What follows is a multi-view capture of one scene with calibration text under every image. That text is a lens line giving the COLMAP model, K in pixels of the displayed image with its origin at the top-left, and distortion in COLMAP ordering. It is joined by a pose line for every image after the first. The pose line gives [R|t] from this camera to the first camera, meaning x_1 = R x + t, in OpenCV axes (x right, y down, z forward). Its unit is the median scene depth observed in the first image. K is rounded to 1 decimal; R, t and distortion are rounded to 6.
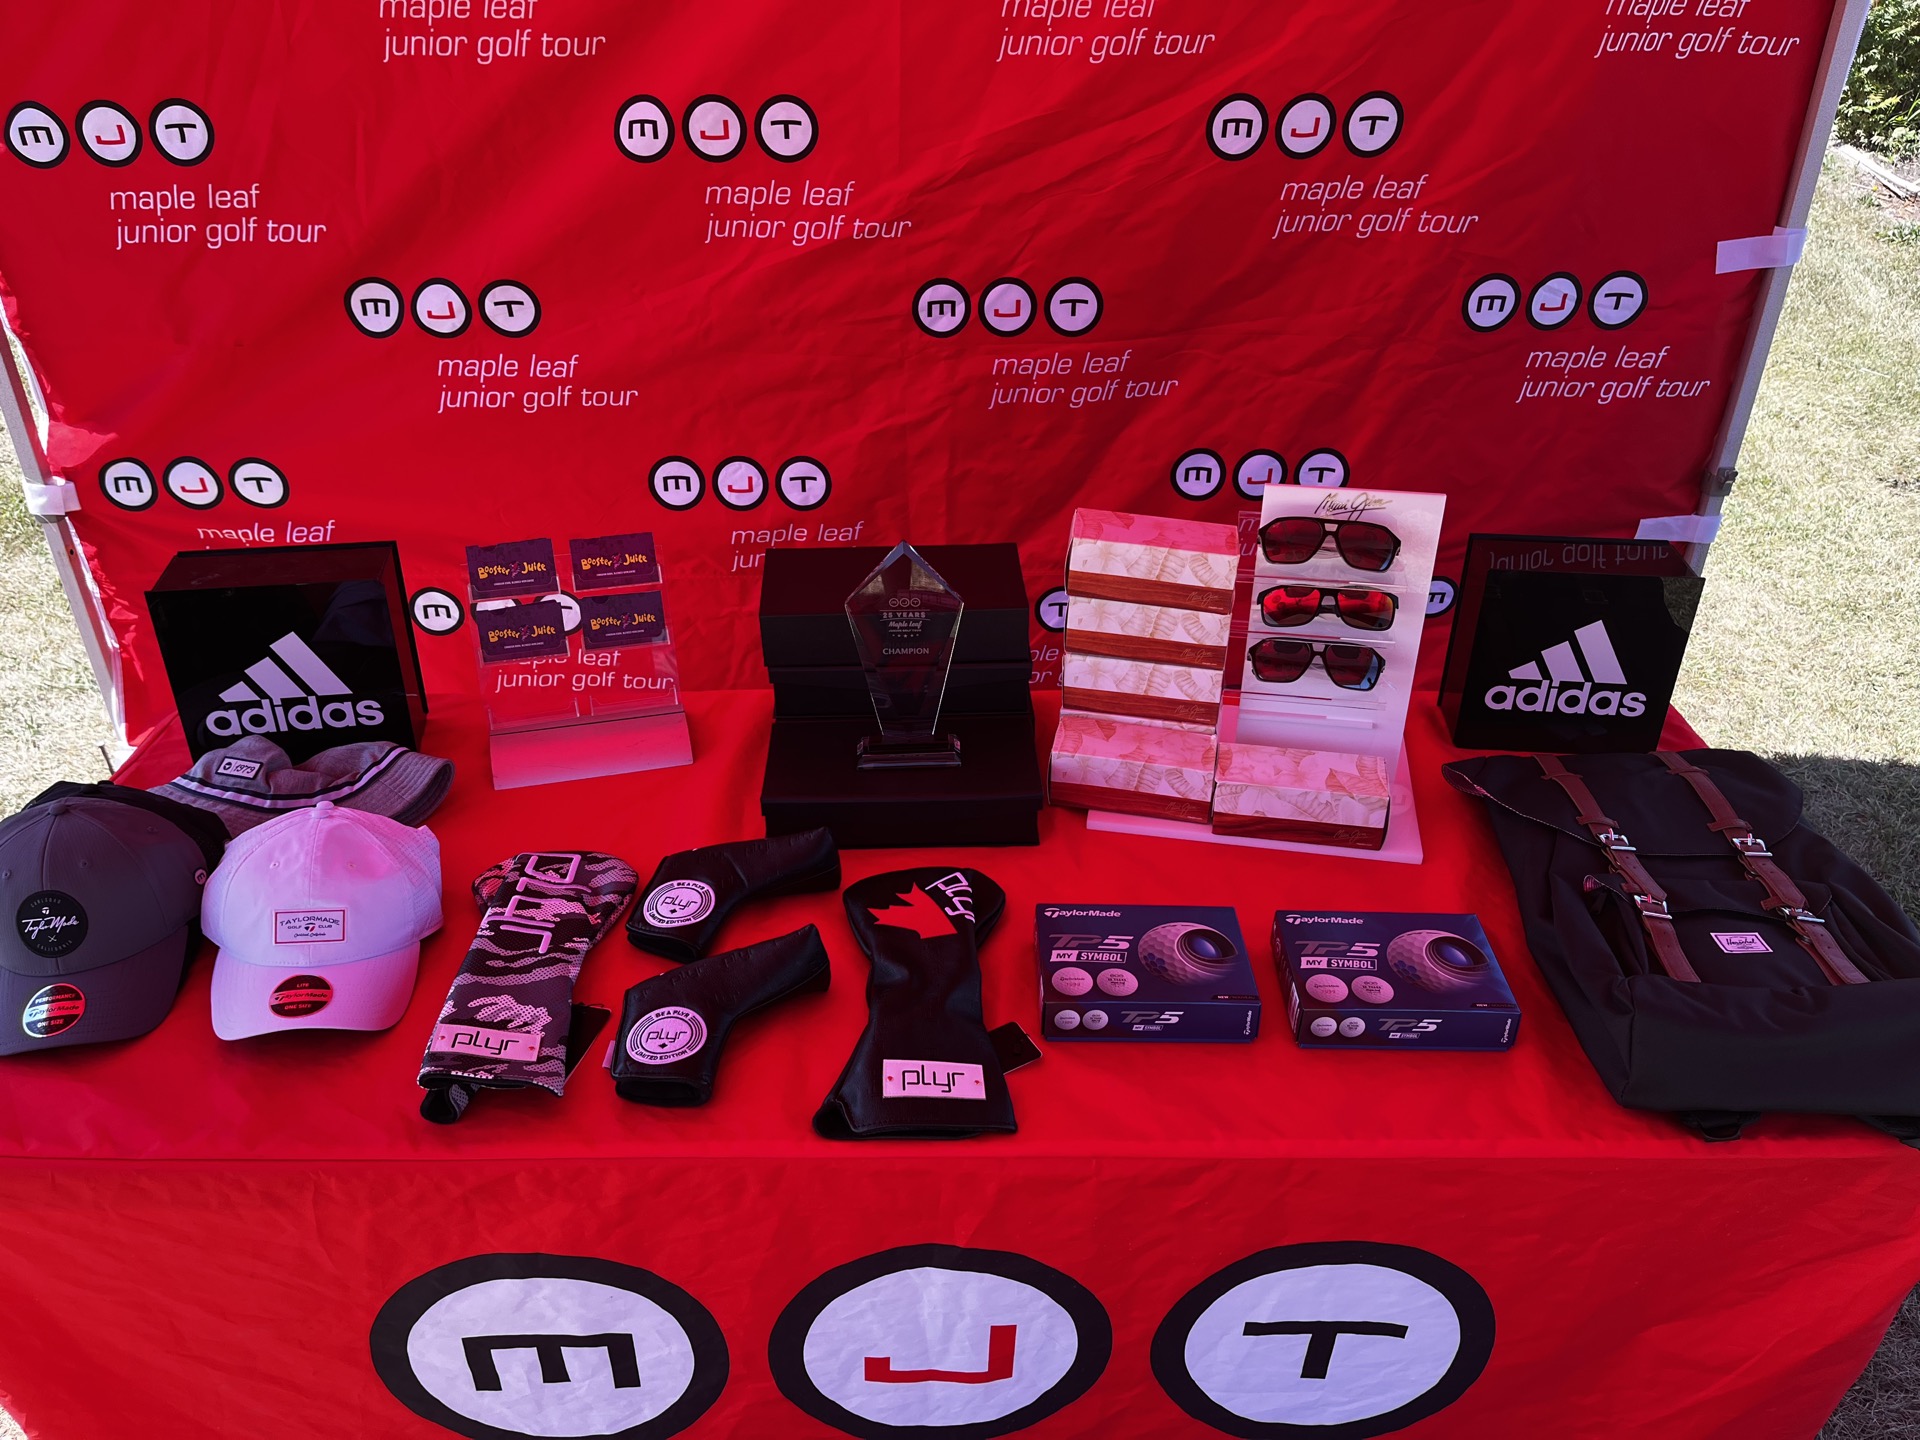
lens RADIAL K [[1471.1, 0, 968.3], [0, 1471.1, 727.1], [0, 0, 1]] dist [0.052609, -0.081070]
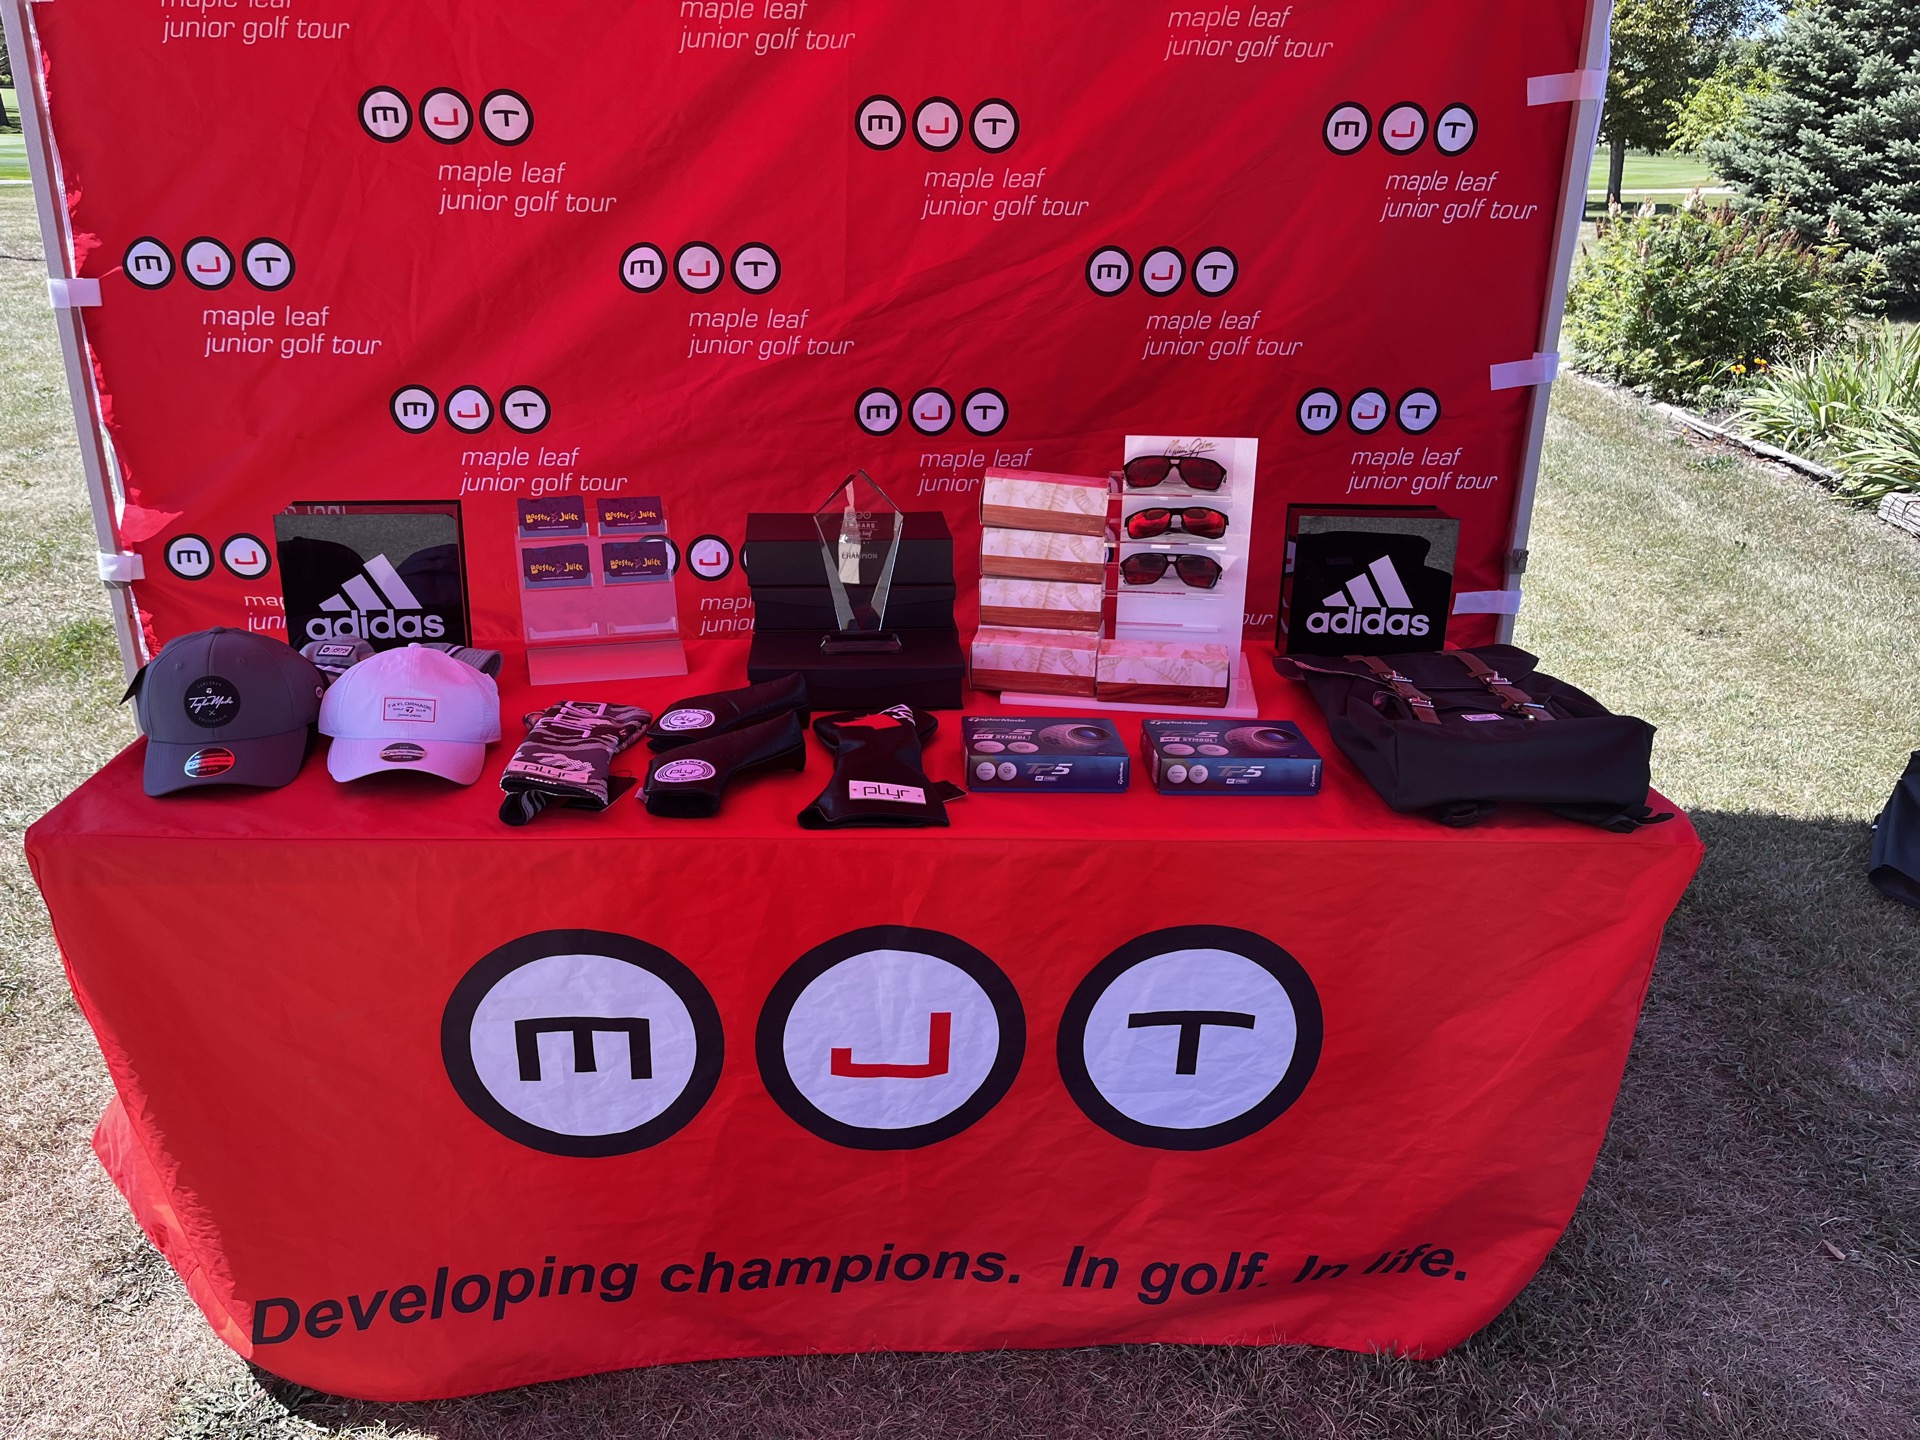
lens RADIAL K [[1471.1, 0, 949.4], [0, 1471.1, 726.4], [0, 0, 1]] dist [0.052609, -0.081070]
pose [[0.999167, -0.005733, 0.040404, -0.014918], [0.013624, 0.980137, -0.197855, 0.325325], [-0.038468, 0.198240, 0.979398, -0.235922]]
